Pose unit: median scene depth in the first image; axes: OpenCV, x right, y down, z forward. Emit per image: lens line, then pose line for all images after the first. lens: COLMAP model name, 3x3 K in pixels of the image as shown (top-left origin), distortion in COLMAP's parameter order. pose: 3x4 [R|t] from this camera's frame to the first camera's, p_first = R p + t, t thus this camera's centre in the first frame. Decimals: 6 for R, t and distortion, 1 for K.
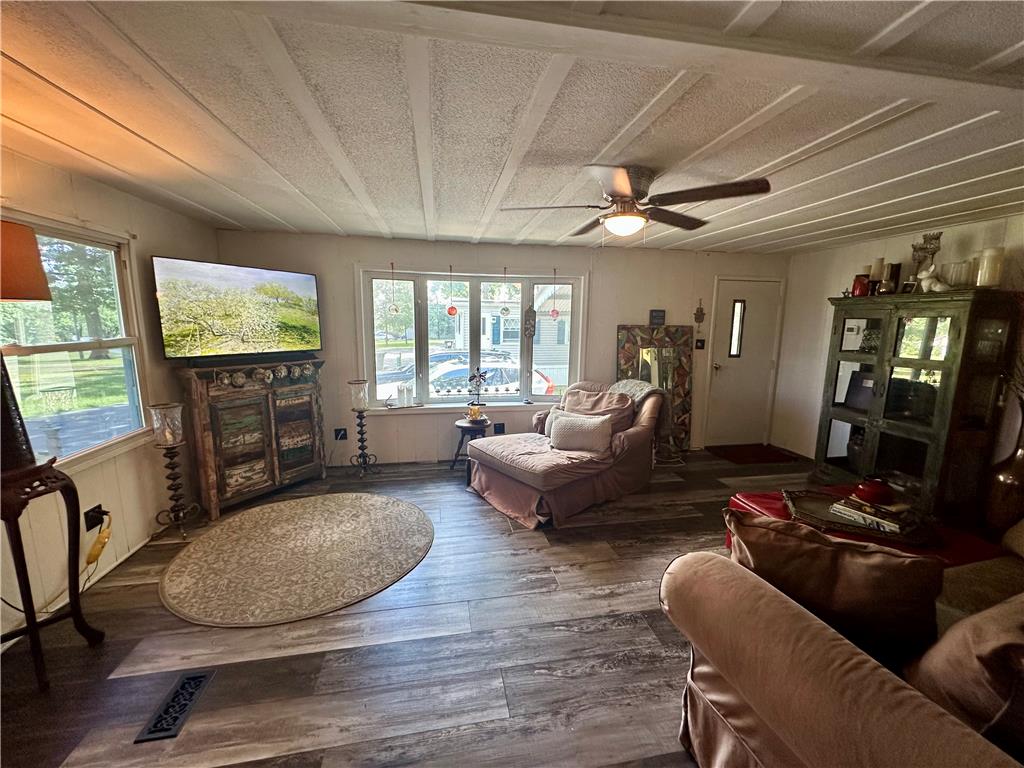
lens RADIAL K [[411.0, 0, 512.9], [0, 411.0, 382.5], [0, 0, 1]] dist [-0.001928, -0.000172]
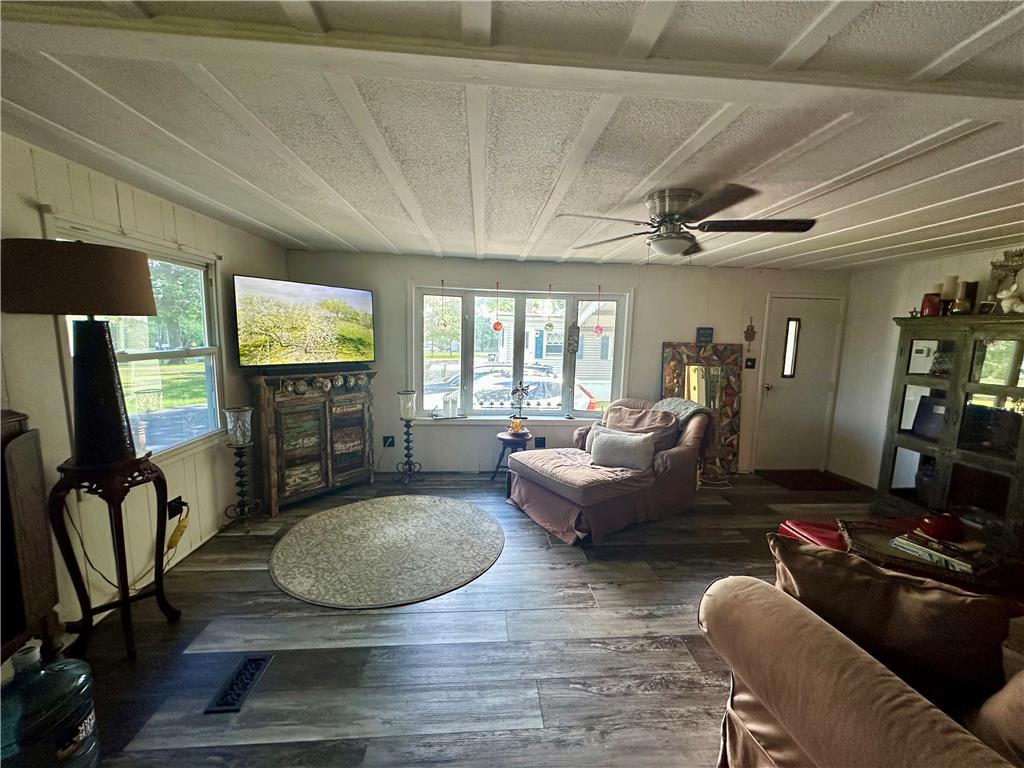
lens RADIAL K [[411.0, 0, 513.0], [0, 411.0, 383.0], [0, 0, 1]] dist [-0.001928, -0.000172]
pose [[0.994563, 0.026557, -0.100697, -0.002184], [-0.029664, 0.999125, -0.029485, -0.002873], [0.099826, 0.032312, 0.994480, -0.025016]]
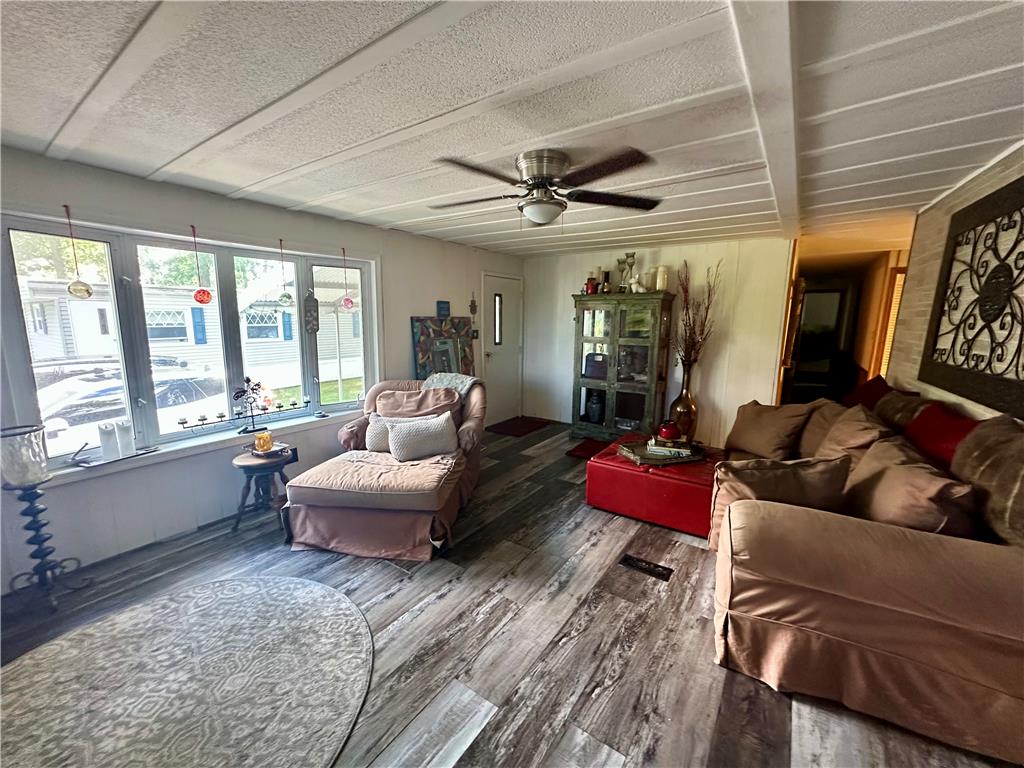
lens RADIAL K [[411.0, 0, 510.6], [0, 411.0, 381.4], [0, 0, 1]] dist [-0.001928, -0.000172]
pose [[0.711706, -0.114141, 0.693142, -0.387768], [0.103880, 0.992964, 0.056850, -0.037026], [-0.694754, 0.031544, 0.718556, 0.279826]]
